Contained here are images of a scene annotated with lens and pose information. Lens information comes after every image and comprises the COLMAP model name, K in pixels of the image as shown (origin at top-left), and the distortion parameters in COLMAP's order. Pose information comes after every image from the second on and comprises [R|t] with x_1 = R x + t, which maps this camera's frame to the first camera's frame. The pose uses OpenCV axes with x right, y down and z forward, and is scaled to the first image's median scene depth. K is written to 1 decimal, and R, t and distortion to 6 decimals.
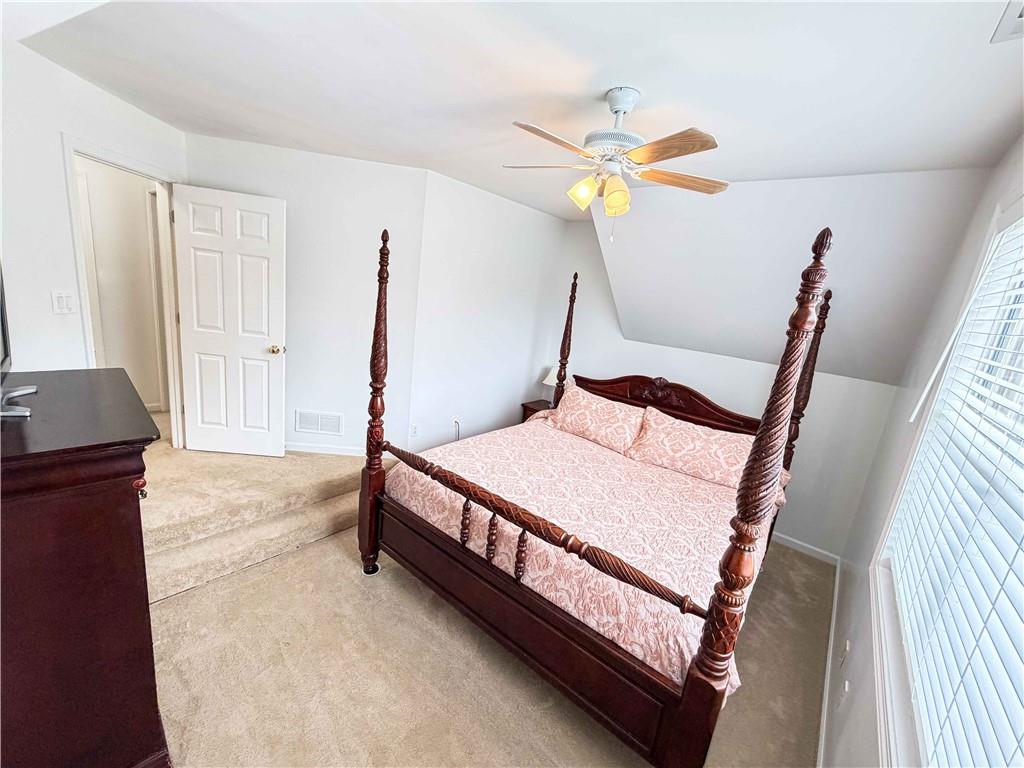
lens RADIAL K [[408.9, 0, 508.6], [0, 408.9, 383.8], [0, 0, 1]] dist [-0.000589, 0.000513]
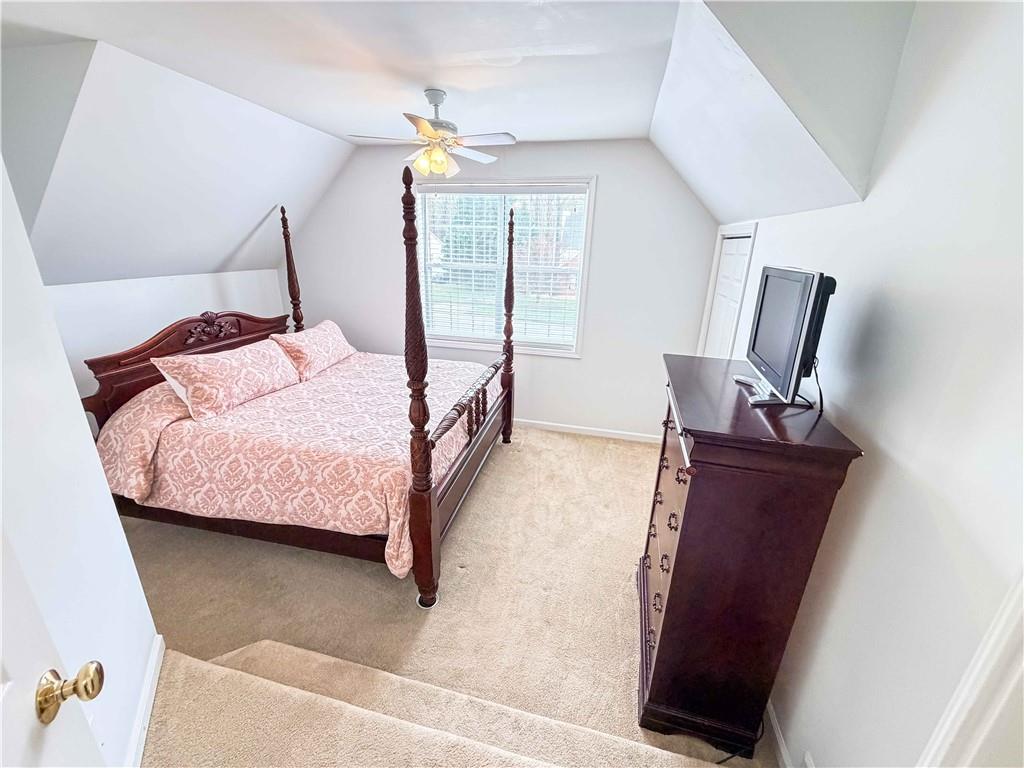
lens RADIAL K [[408.5, 0, 508.5], [0, 408.5, 383.9], [0, 0, 1]] dist [-0.000209, 0.000213]
pose [[-0.446875, -0.406930, 0.796687, -1.077993], [0.124670, 0.853537, 0.505897, -0.388976], [-0.885867, 0.325396, -0.330693, 1.188800]]
